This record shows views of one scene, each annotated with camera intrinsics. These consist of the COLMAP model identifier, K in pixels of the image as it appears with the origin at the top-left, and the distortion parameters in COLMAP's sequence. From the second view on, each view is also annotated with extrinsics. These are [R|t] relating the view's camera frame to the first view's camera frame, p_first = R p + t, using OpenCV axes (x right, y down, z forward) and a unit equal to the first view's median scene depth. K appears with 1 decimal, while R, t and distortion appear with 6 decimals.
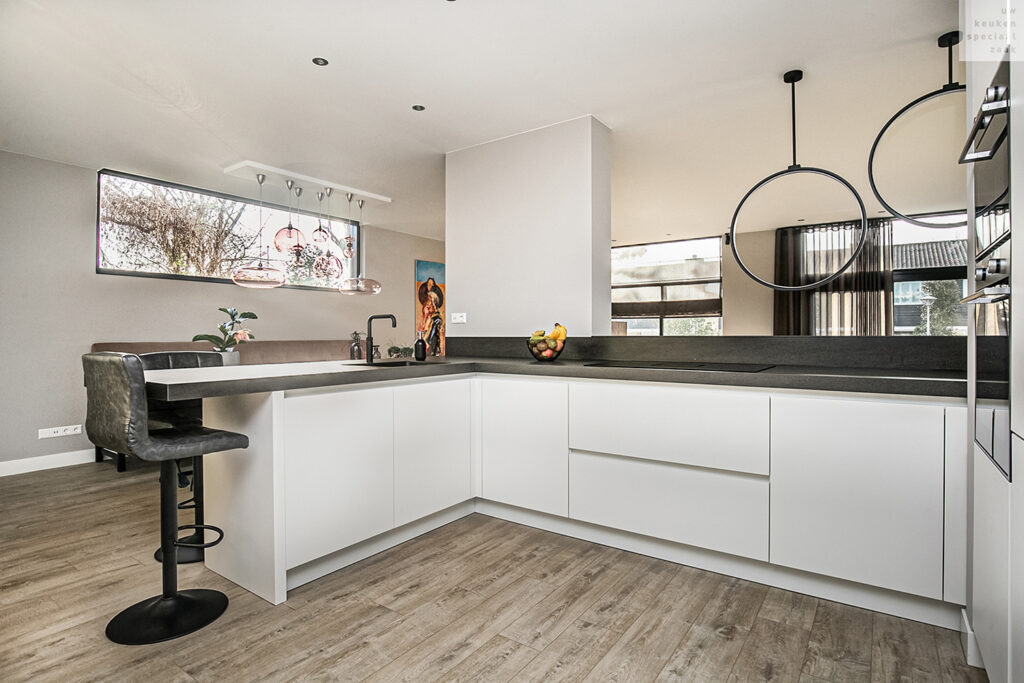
lens RADIAL K [[526.1, 0, 515.0], [0, 526.1, 336.1], [0, 0, 1]] dist [-0.017841, 0.000987]
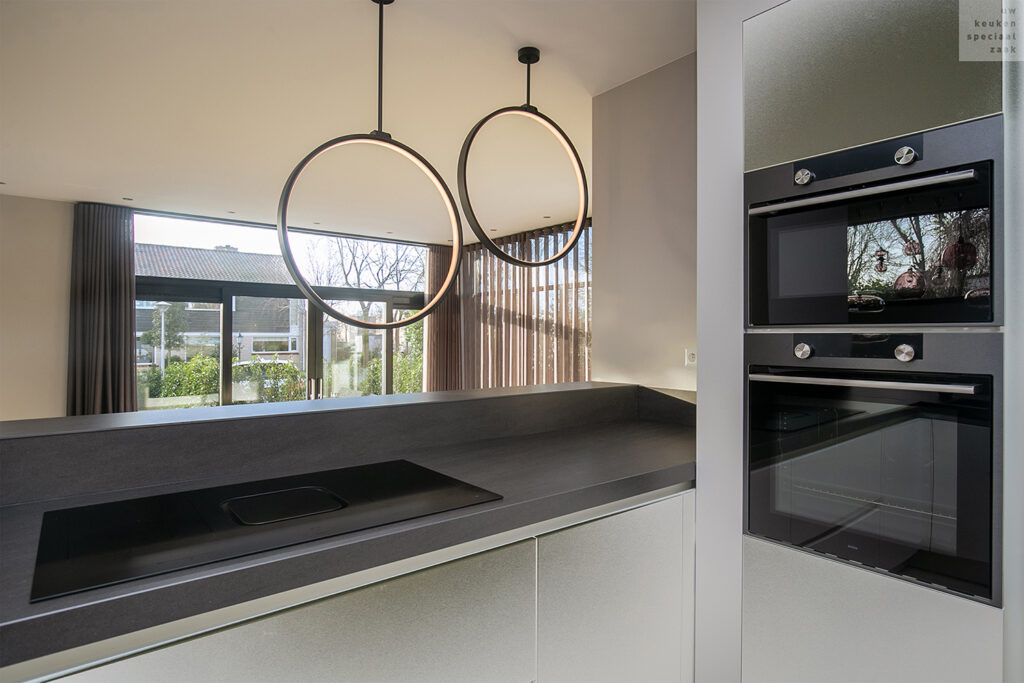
lens RADIAL K [[560.7, 0, 517.3], [0, 560.7, 333.0], [0, 0, 1]] dist [-0.020377, 0.003526]
pose [[0.283112, 0.014505, 0.958977, -0.036300], [-0.006290, 0.999892, -0.013266, -0.038195], [-0.959066, -0.002276, 0.283173, 0.333837]]
